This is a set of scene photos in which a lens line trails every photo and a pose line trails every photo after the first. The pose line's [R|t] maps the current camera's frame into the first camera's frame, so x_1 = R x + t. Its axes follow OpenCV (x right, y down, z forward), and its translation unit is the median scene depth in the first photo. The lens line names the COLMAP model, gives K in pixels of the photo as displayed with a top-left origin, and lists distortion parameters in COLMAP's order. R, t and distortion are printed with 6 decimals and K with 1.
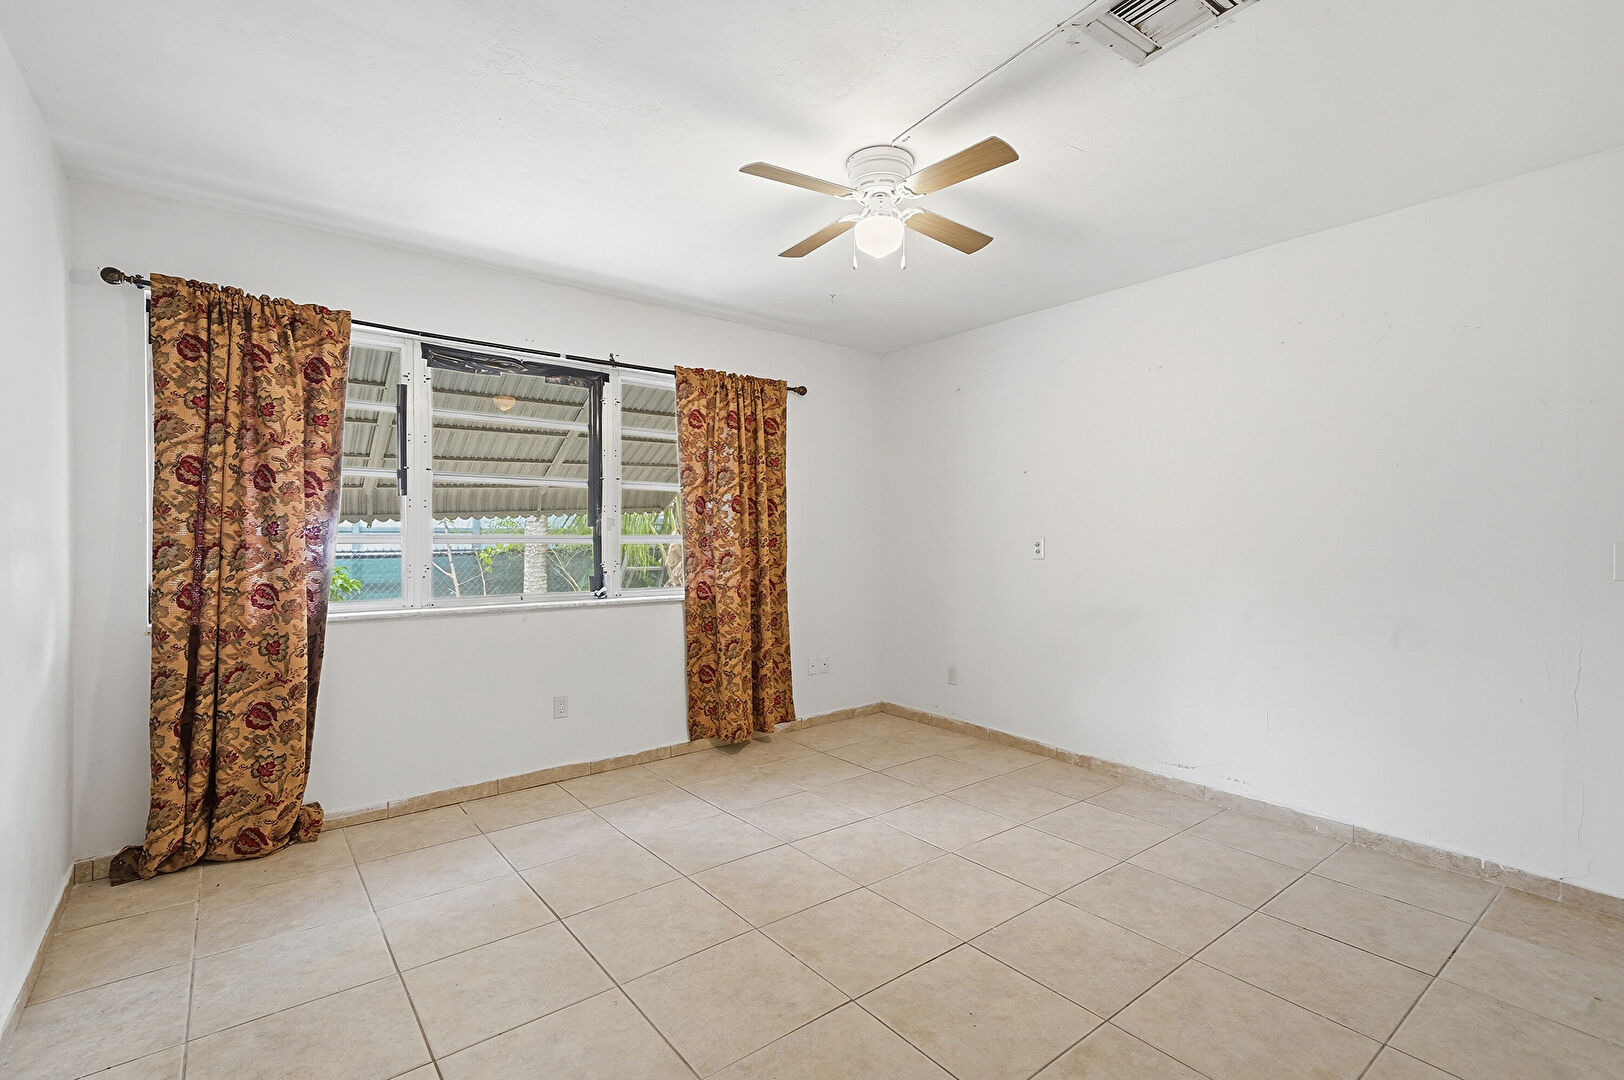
lens RADIAL K [[736.9, 0, 811.0], [0, 736.9, 552.0], [0, 0, 1]] dist [0.002474, 0.000276]
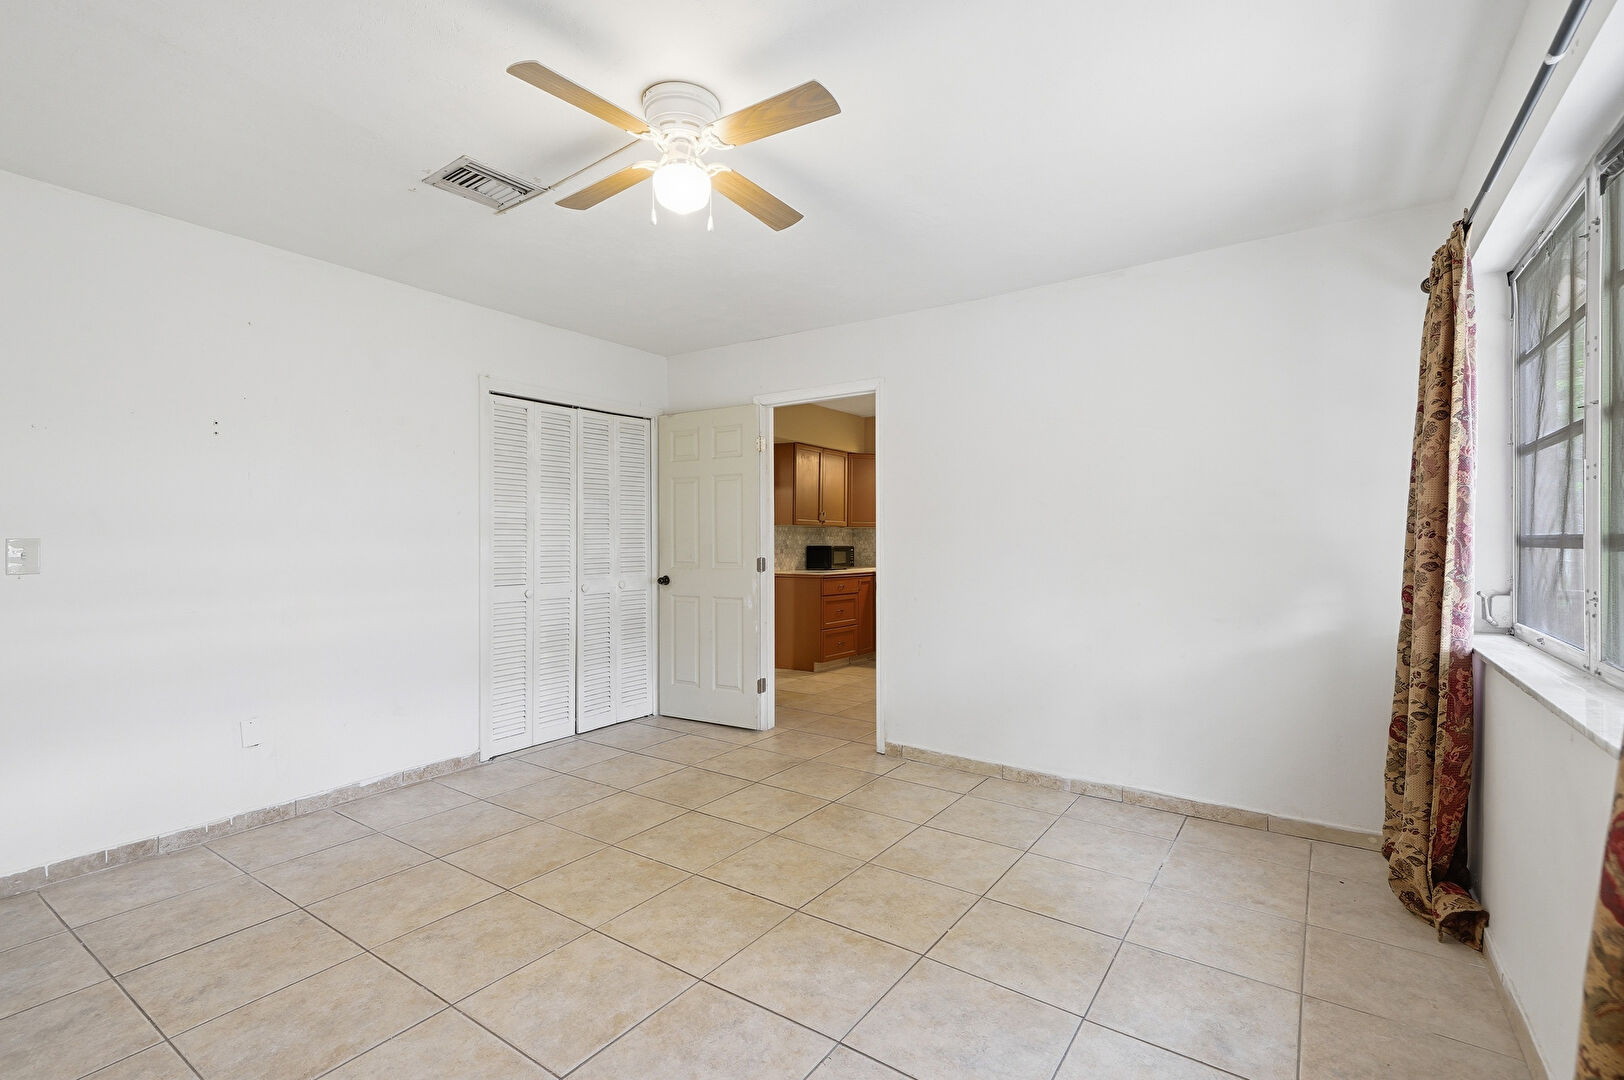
lens RADIAL K [[735.2, 0, 812.0], [0, 735.2, 540.0], [0, 0, 1]] dist [0.002643, 0.000234]
pose [[-0.956937, -0.001635, -0.290290, 0.133639], [-0.008063, 0.999748, 0.020948, -0.024208], [0.290182, 0.022387, -0.956710, 1.263652]]
